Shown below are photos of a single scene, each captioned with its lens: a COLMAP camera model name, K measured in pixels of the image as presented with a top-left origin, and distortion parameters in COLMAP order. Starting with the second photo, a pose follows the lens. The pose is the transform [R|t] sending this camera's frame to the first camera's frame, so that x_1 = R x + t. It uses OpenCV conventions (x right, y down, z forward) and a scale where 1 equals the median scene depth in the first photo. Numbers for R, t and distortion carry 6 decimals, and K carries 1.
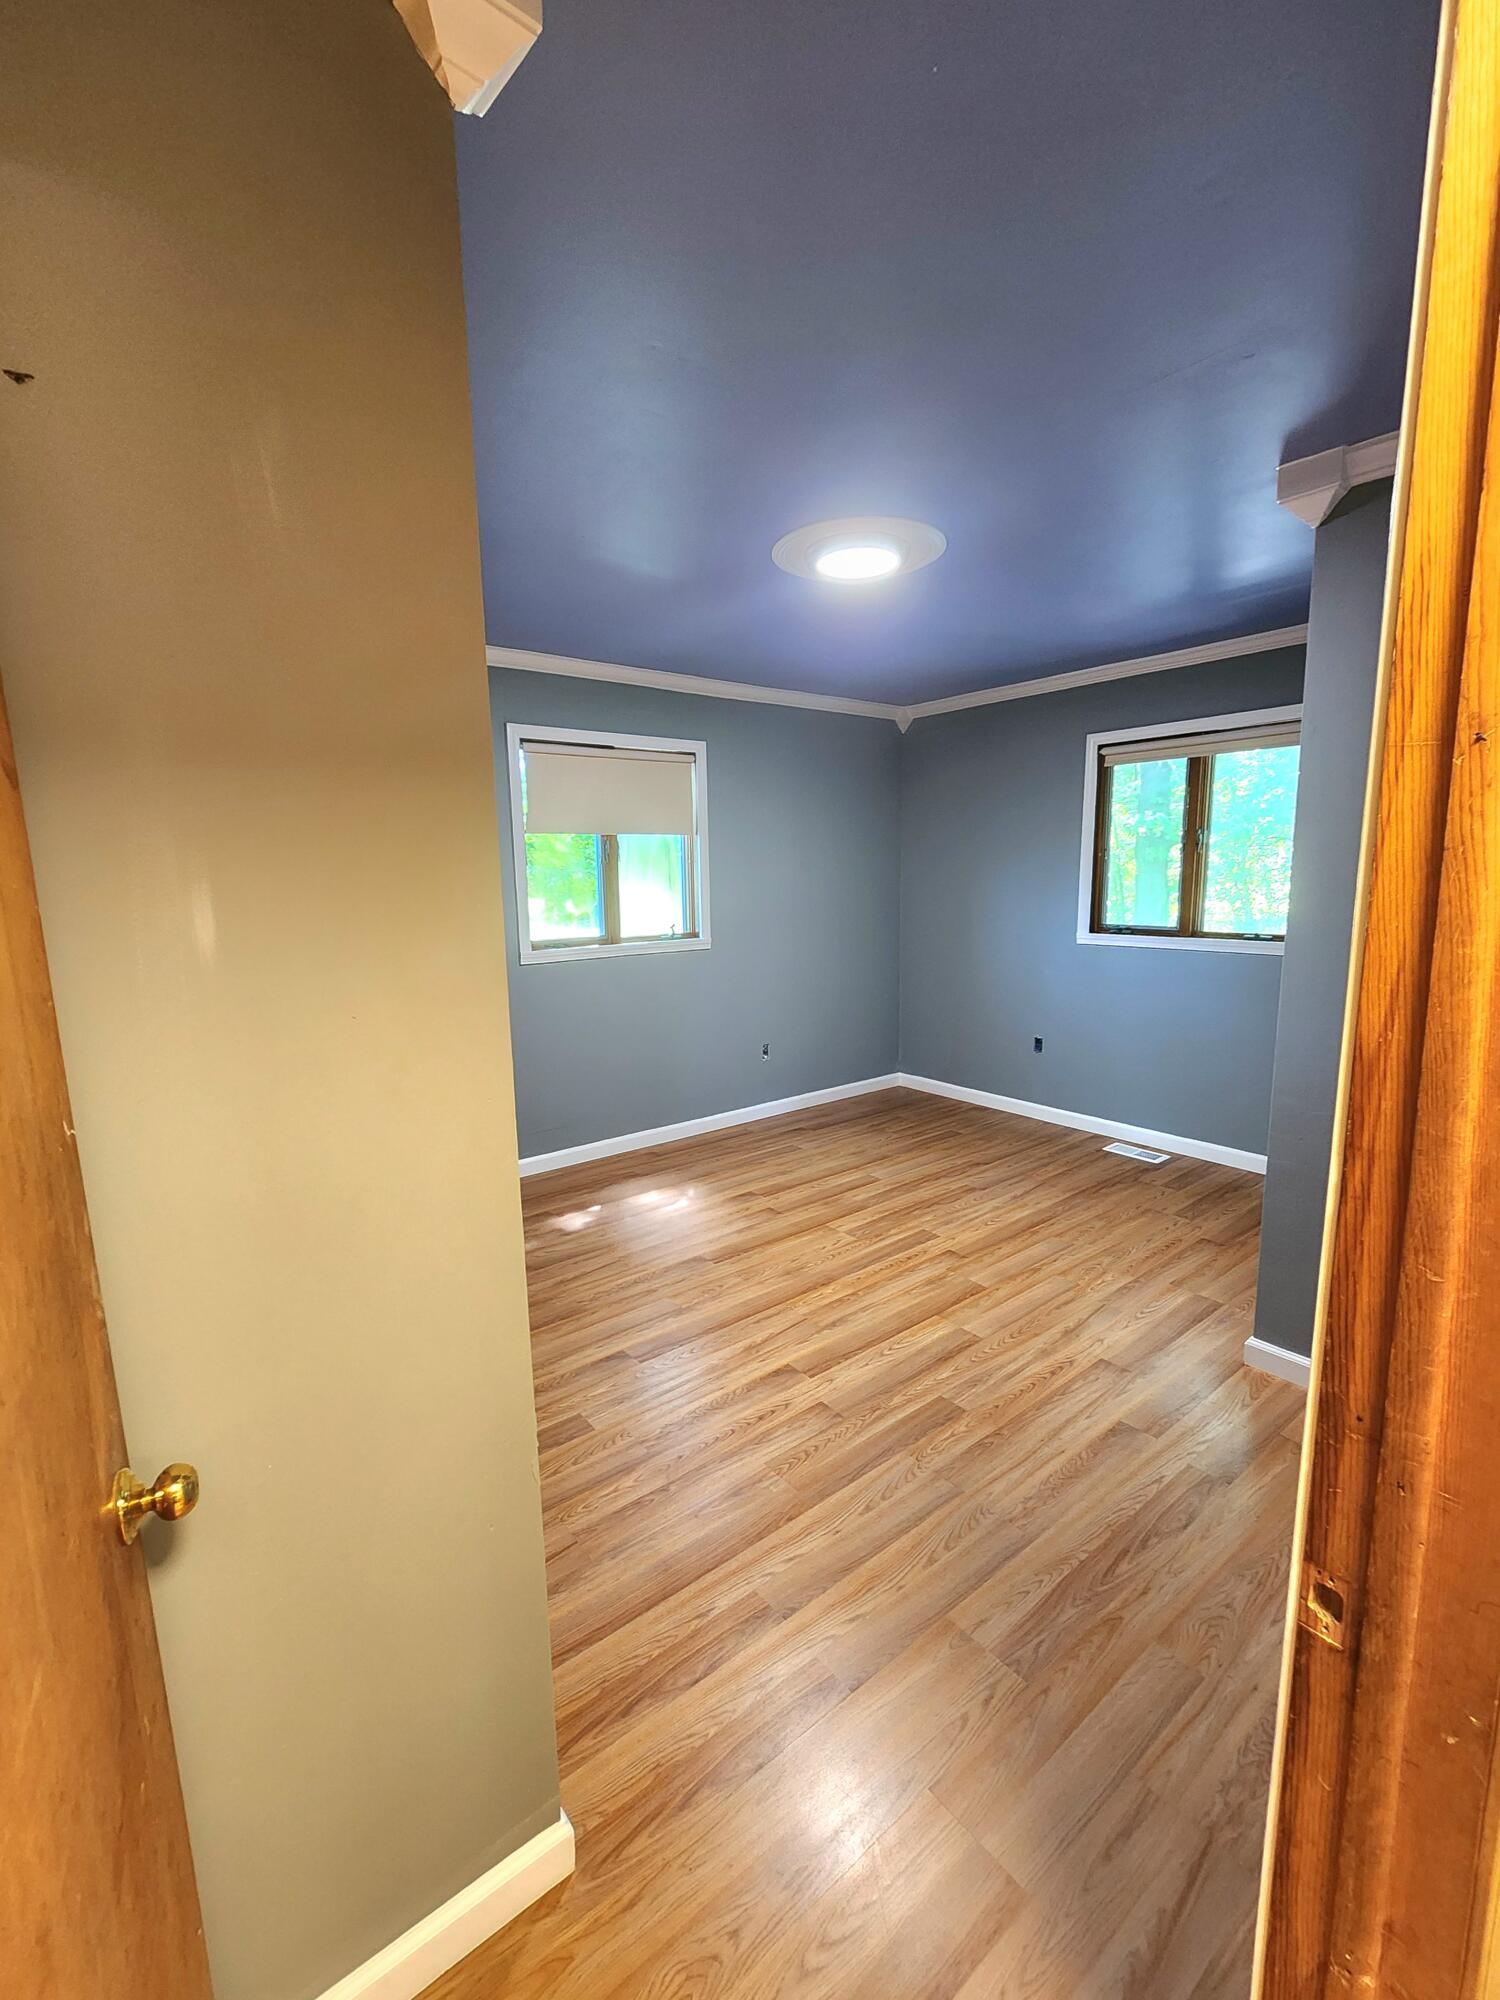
lens RADIAL K [[836.9, 0, 752.8], [0, 836.9, 999.1], [0, 0, 1]] dist [-0.000743, 0.001000]
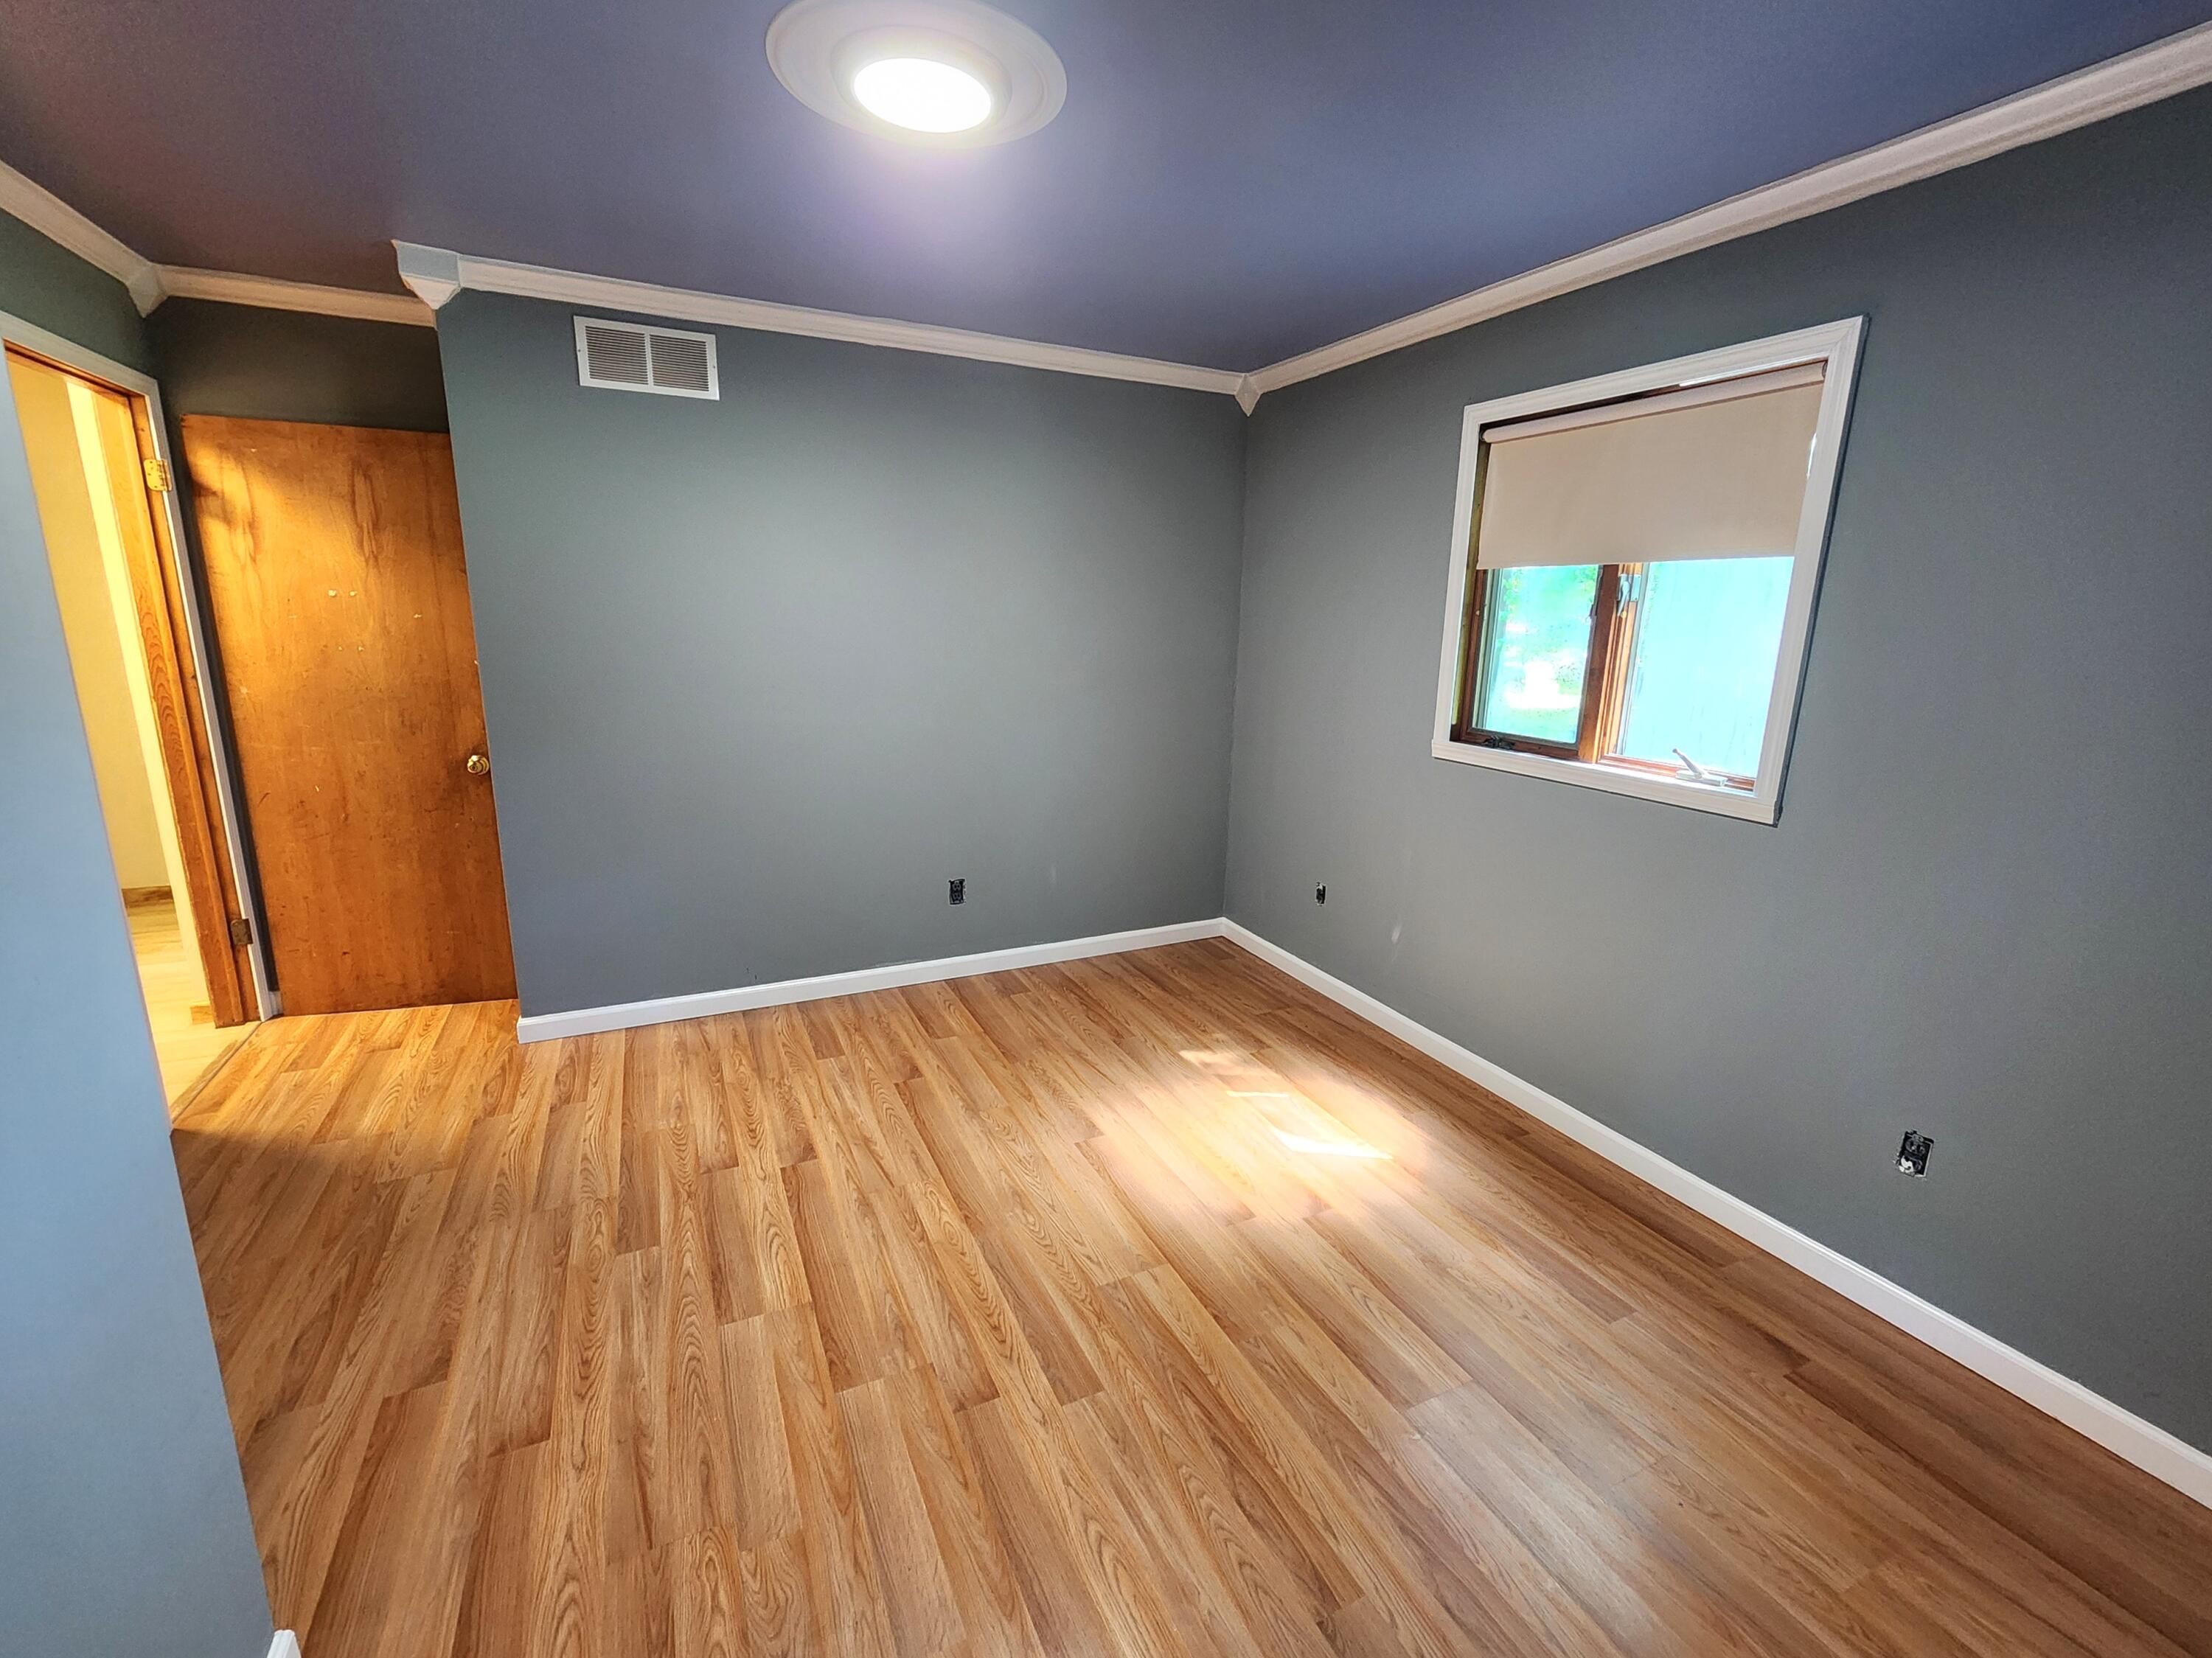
lens RADIAL K [[925.5, 0, 1104.3], [0, 925.5, 819.9], [0, 0, 1]] dist [-0.000743, 0.001000]
pose [[-0.191945, 0.227356, -0.954708, 0.883159], [-0.175942, 0.949064, 0.261385, -0.239982], [0.965506, 0.218144, -0.142167, 1.396942]]
